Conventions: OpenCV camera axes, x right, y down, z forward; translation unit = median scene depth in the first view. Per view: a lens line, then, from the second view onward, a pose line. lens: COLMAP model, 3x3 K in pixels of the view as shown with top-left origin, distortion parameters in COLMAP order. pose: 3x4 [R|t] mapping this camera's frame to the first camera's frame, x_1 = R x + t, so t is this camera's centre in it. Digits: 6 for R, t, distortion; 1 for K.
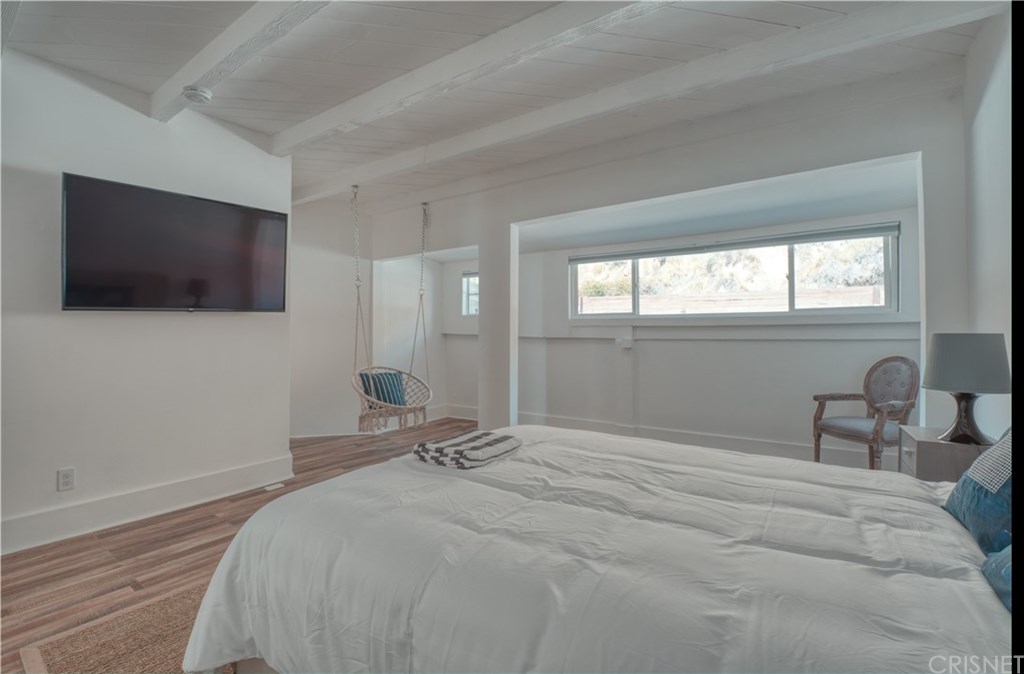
lens RADIAL K [[466.3, 0, 485.0], [0, 466.3, 332.1], [0, 0, 1]] dist [0.003303, -0.000754]
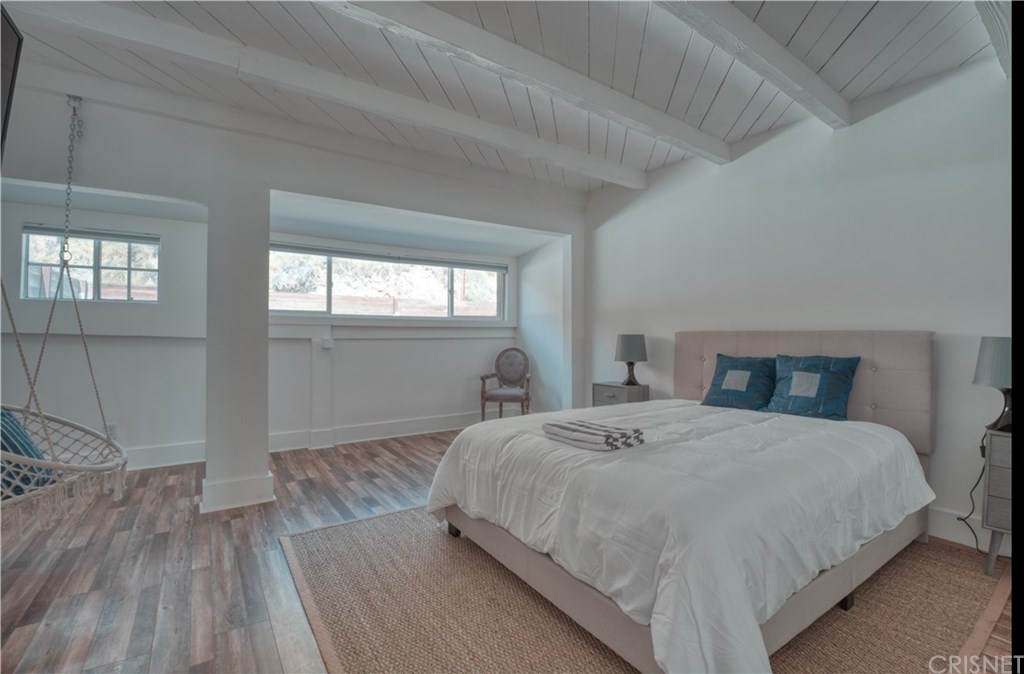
lens RADIAL K [[466.3, 0, 509.9], [0, 466.3, 335.2], [0, 0, 1]] dist [0.003303, -0.000754]
pose [[0.347946, -0.001256, 0.937514, -0.505166], [-0.006922, 0.999968, 0.003908, 0.001215], [-0.937489, -0.007849, 0.347927, 0.341567]]
